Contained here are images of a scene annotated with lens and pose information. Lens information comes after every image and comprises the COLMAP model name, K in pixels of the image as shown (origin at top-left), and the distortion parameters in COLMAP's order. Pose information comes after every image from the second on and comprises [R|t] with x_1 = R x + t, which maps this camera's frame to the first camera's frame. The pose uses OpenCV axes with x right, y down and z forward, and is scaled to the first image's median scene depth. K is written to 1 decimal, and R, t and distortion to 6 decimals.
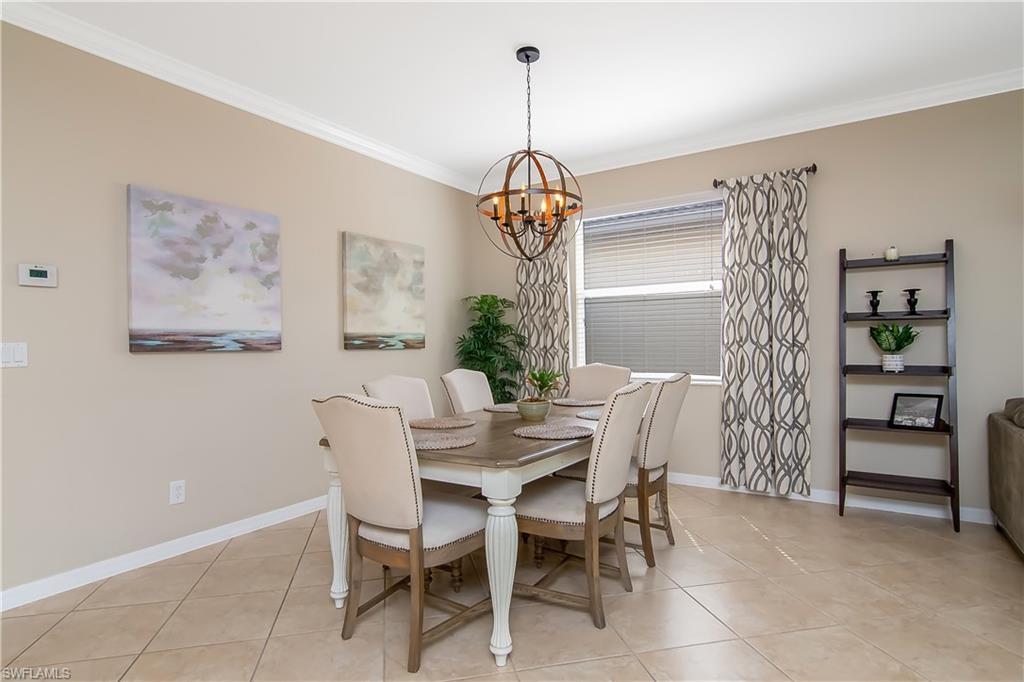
lens RADIAL K [[553.9, 0, 503.0], [0, 553.9, 345.9], [0, 0, 1]] dist [0.010742, -0.005438]
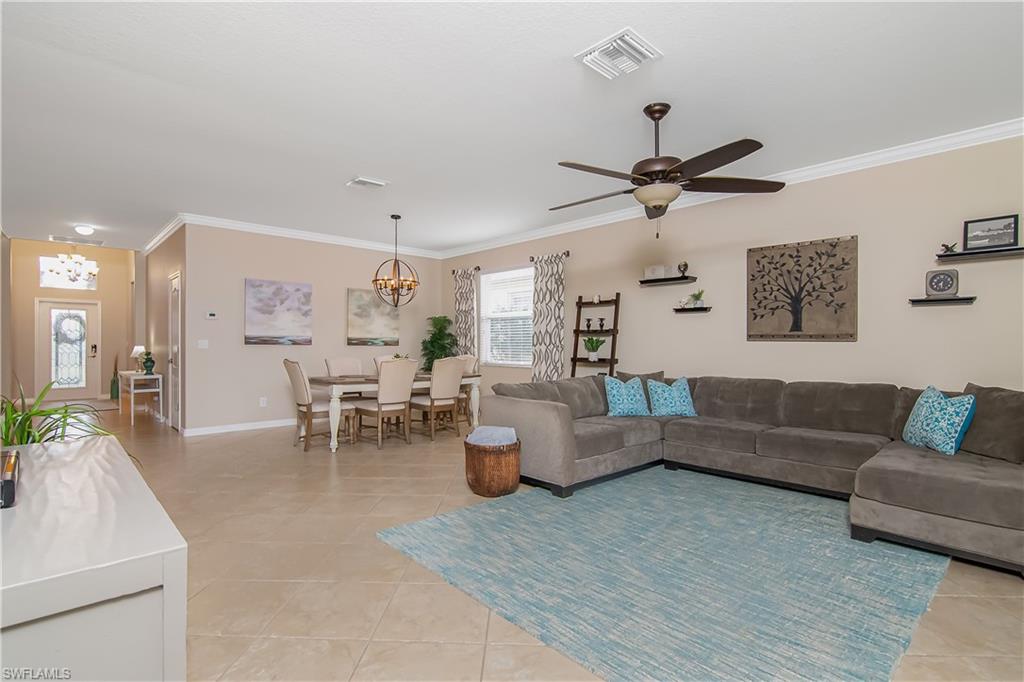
lens RADIAL K [[497.5, 0, 507.7], [0, 497.5, 342.2], [0, 0, 1]] dist [-0.000259, -0.001114]
pose [[0.971014, 0.014700, -0.238570, 0.831362], [-0.017320, 0.999810, -0.008891, 0.001867], [0.238394, 0.012765, 0.971085, -0.738214]]
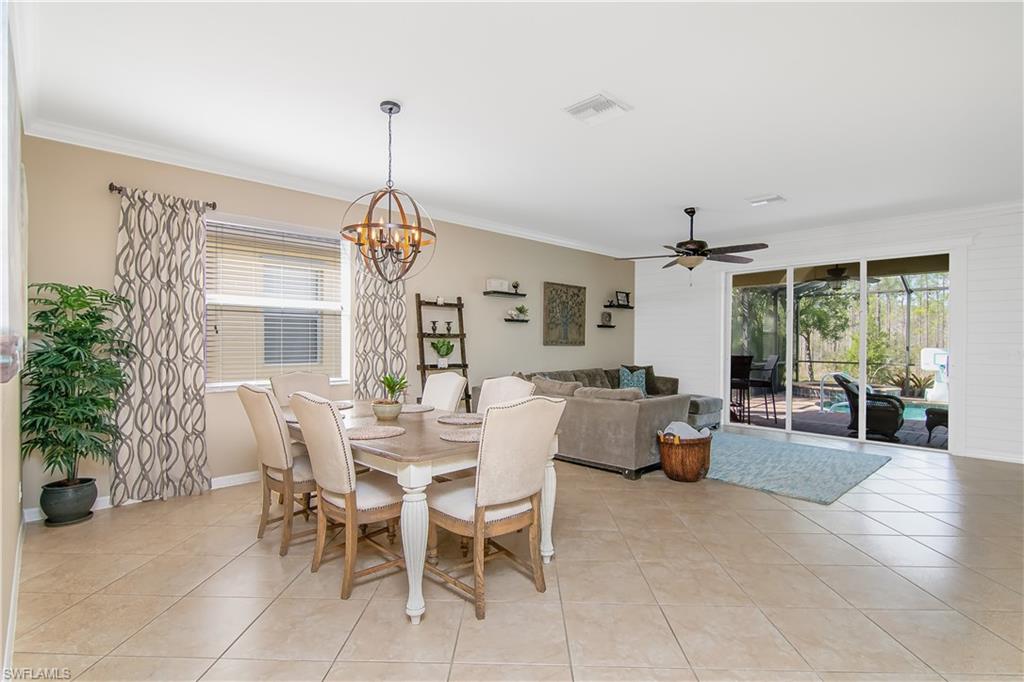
lens RADIAL K [[497.5, 0, 512.2], [0, 497.5, 341.1], [0, 0, 1]] dist [-0.000259, -0.001114]
pose [[0.227186, 0.024815, 0.973535, -0.788311], [0.011968, 0.999529, -0.028270, 0.010512], [-0.973778, 0.018073, 0.226782, 0.435396]]
